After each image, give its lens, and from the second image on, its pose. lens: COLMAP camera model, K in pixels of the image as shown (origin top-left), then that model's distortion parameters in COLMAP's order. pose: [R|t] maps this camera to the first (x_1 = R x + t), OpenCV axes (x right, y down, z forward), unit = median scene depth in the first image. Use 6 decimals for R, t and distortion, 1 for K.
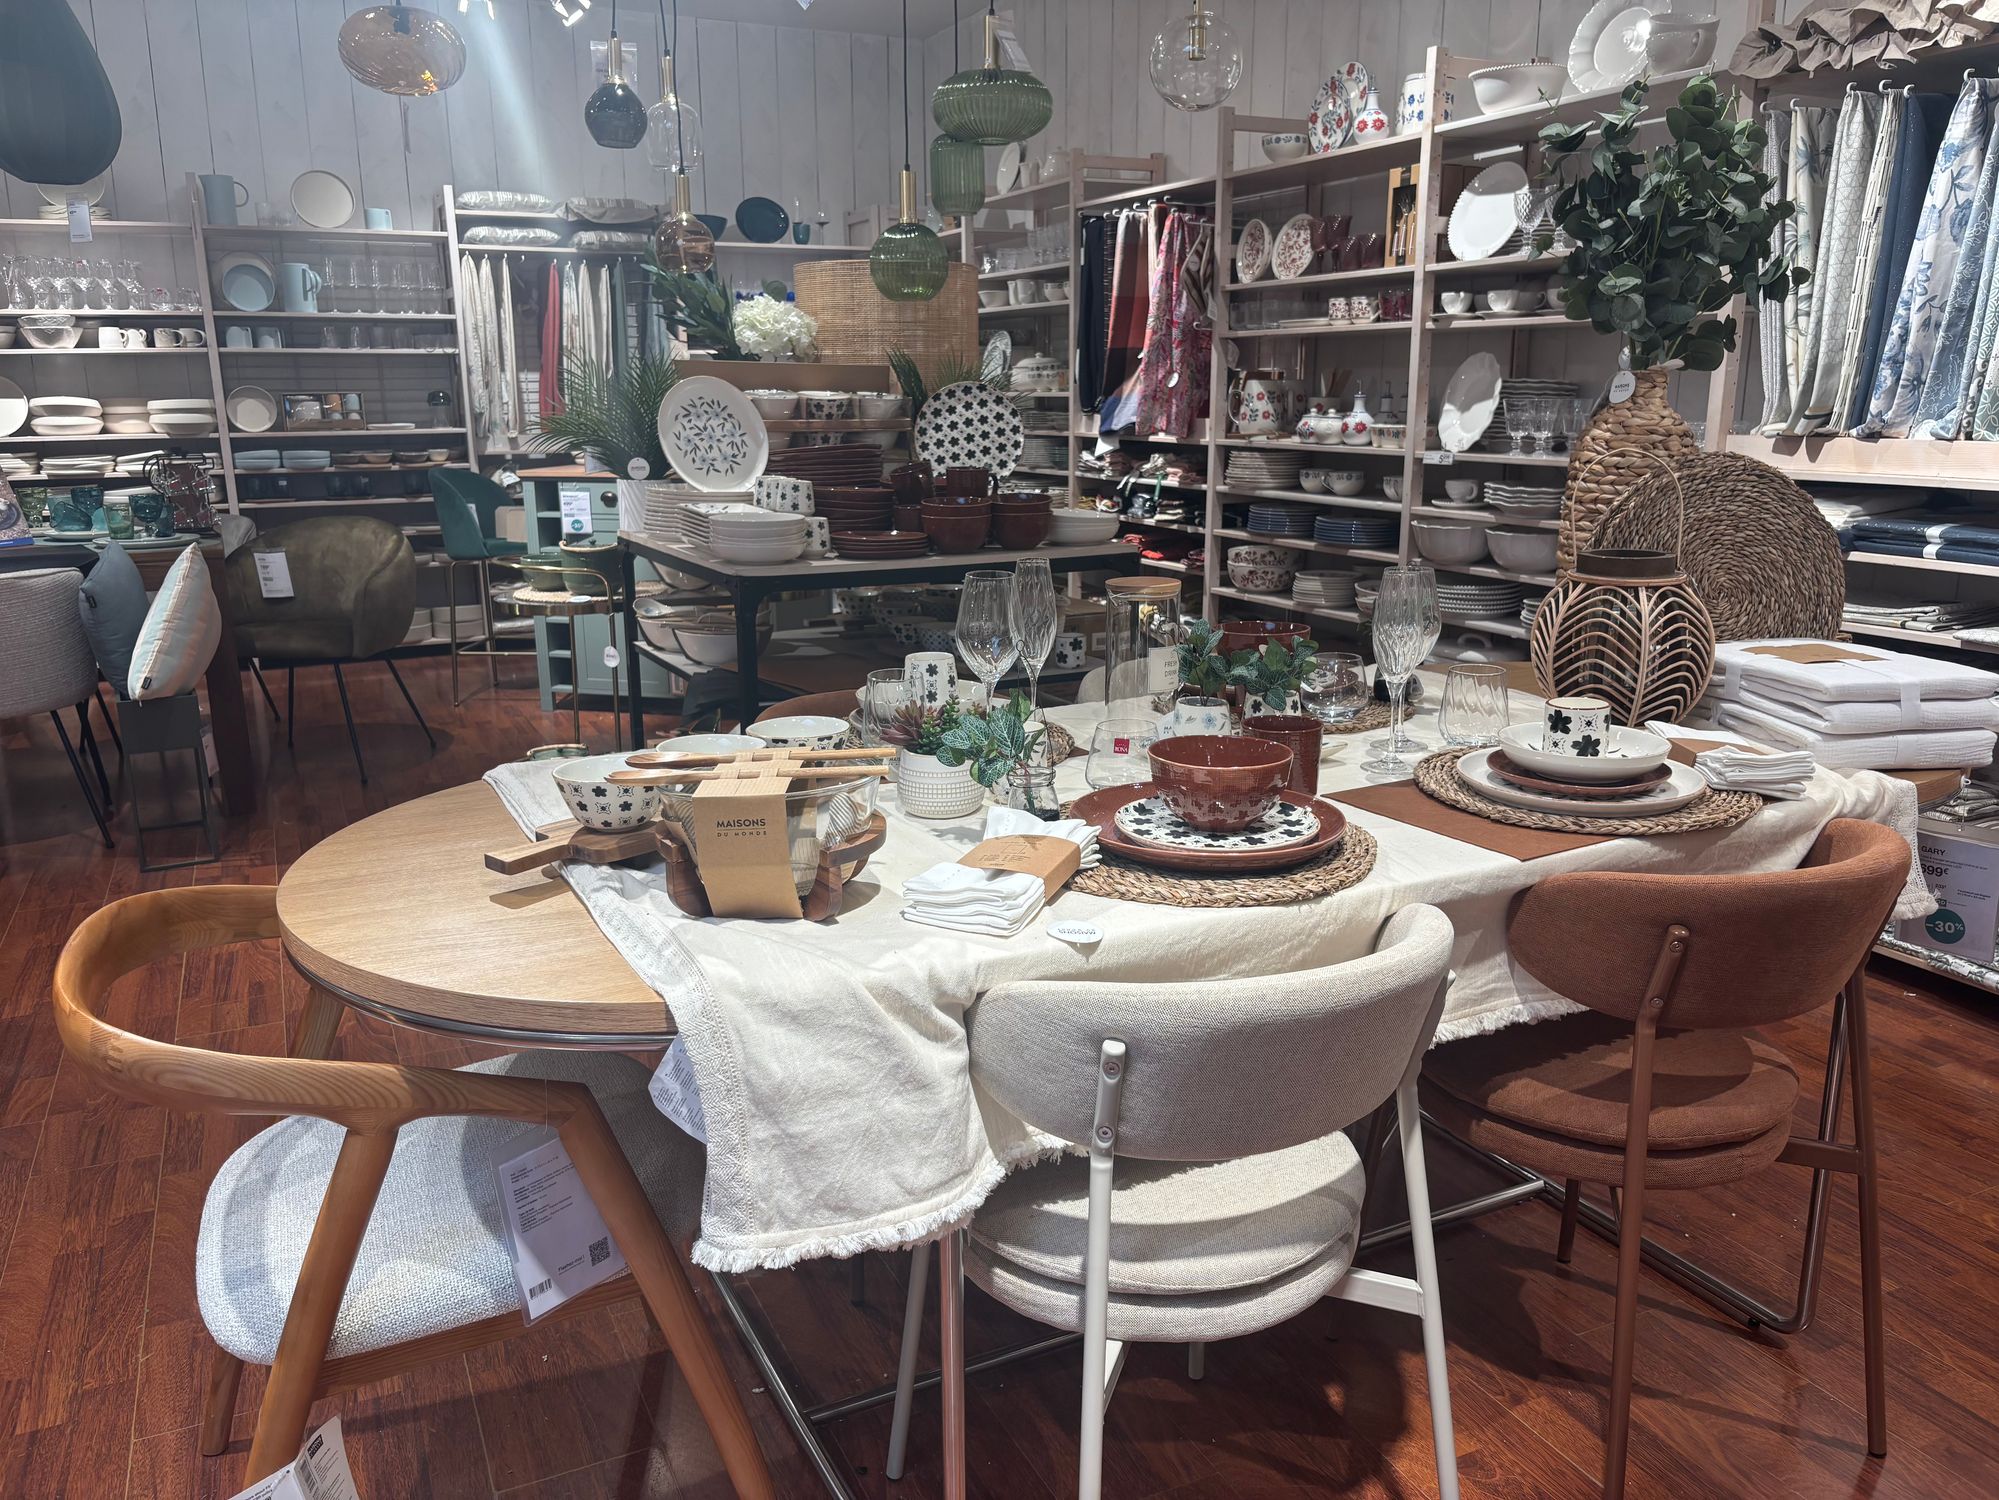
lens RADIAL K [[1528.2, 0, 996.7], [0, 1528.2, 732.7], [0, 0, 1]] dist [0.030752, -0.026175]
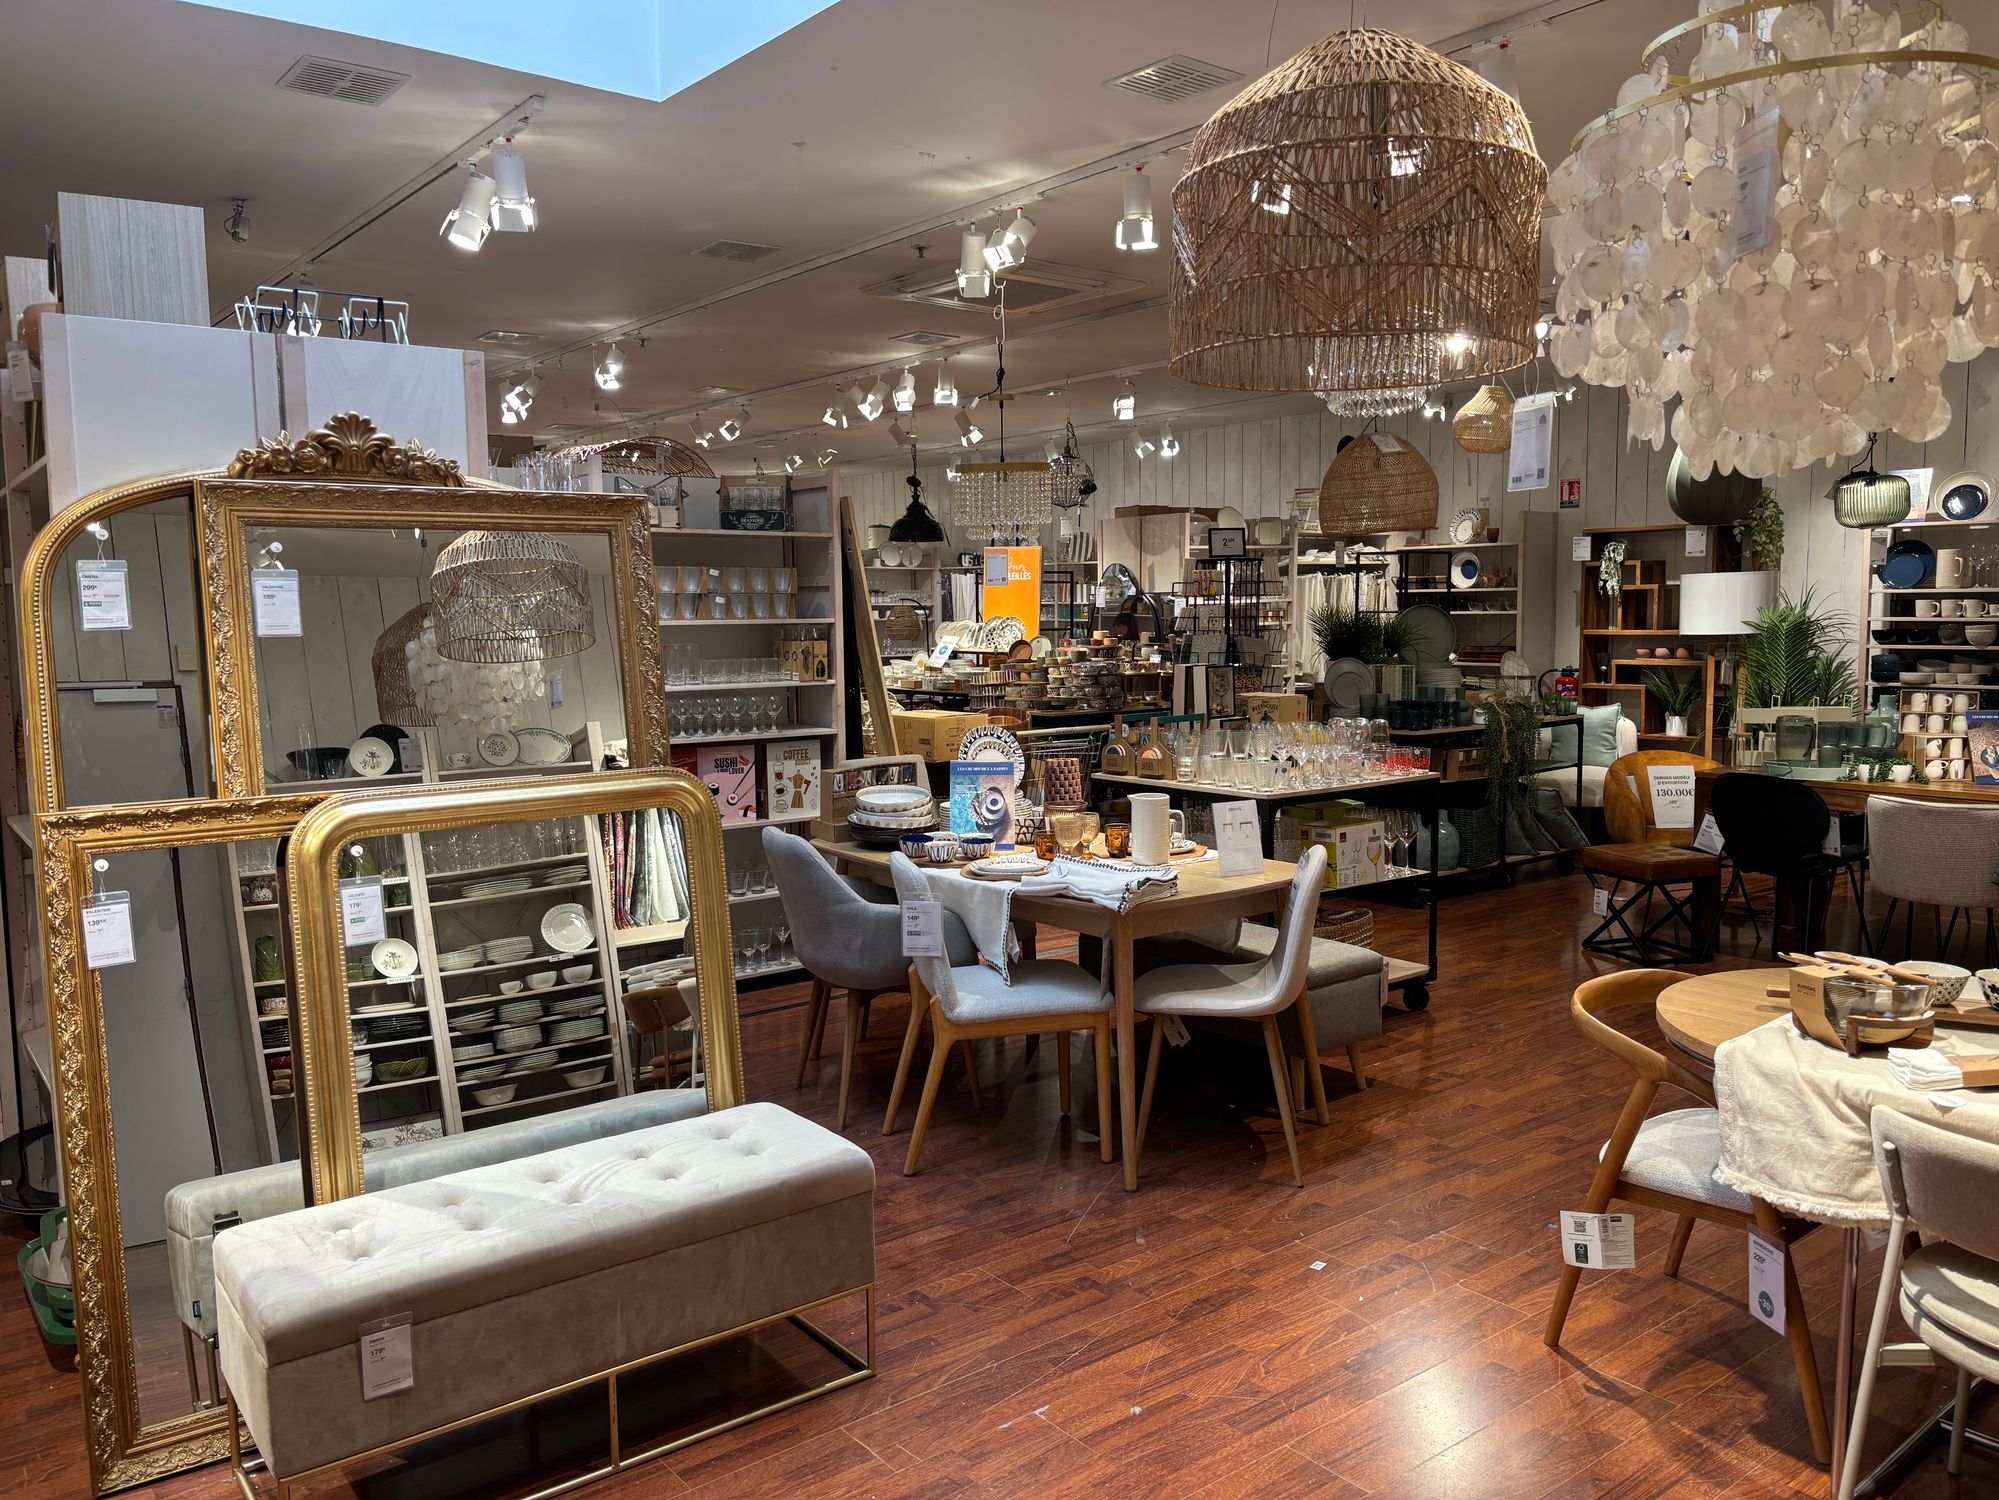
lens RADIAL K [[1528.2, 0, 992.8], [0, 1528.2, 754.2], [0, 0, 1]] dist [0.030752, -0.026175]
pose [[0.228062, 0.105869, -0.967874, 0.298255], [-0.209459, 0.976130, 0.057417, -0.025972], [0.950850, 0.189635, 0.244793, -0.110243]]
